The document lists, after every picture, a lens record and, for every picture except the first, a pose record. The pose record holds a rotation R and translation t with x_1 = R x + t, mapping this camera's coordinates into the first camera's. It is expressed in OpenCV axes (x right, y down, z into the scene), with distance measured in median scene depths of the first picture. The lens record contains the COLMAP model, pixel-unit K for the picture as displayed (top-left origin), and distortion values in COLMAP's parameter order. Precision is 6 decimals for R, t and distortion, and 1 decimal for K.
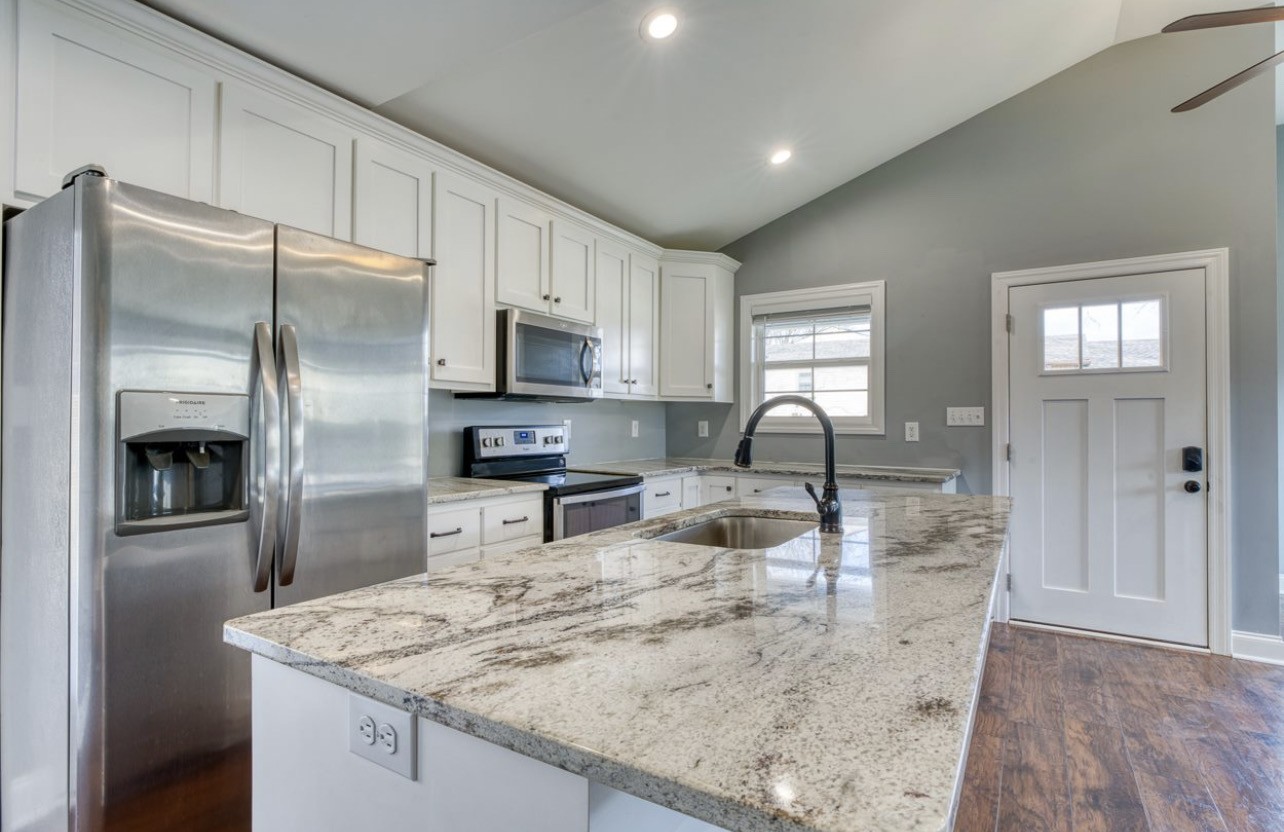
lens RADIAL K [[609.3, 0, 642.9], [0, 609.3, 419.0], [0, 0, 1]] dist [0.001863, 0.001480]
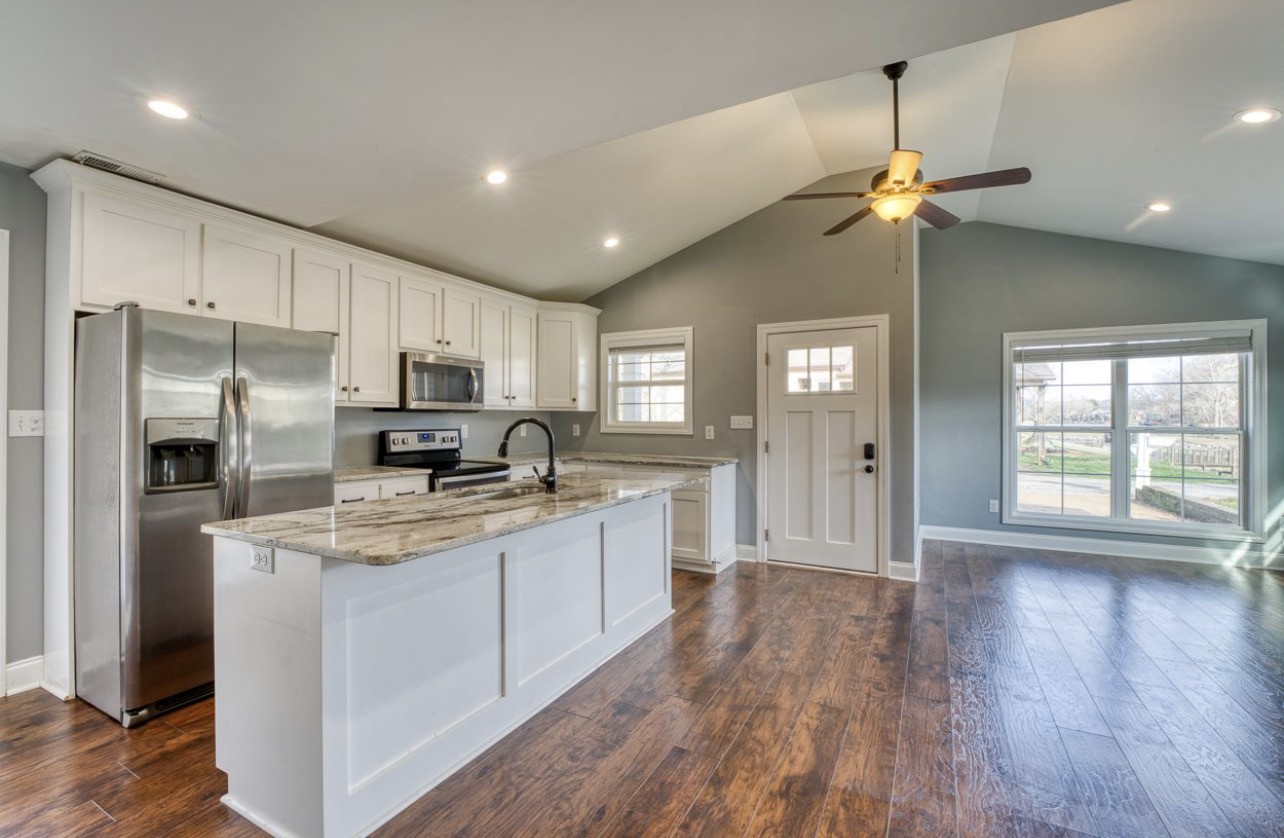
lens RADIAL K [[554.4, 0, 647.0], [0, 554.4, 418.0], [0, 0, 1]] dist [-0.004128, -0.001211]
pose [[0.998068, -0.000189, 0.062130, 0.257194], [-0.000141, 0.999986, 0.005314, -0.024882], [-0.062130, -0.005312, 0.998054, -0.353504]]
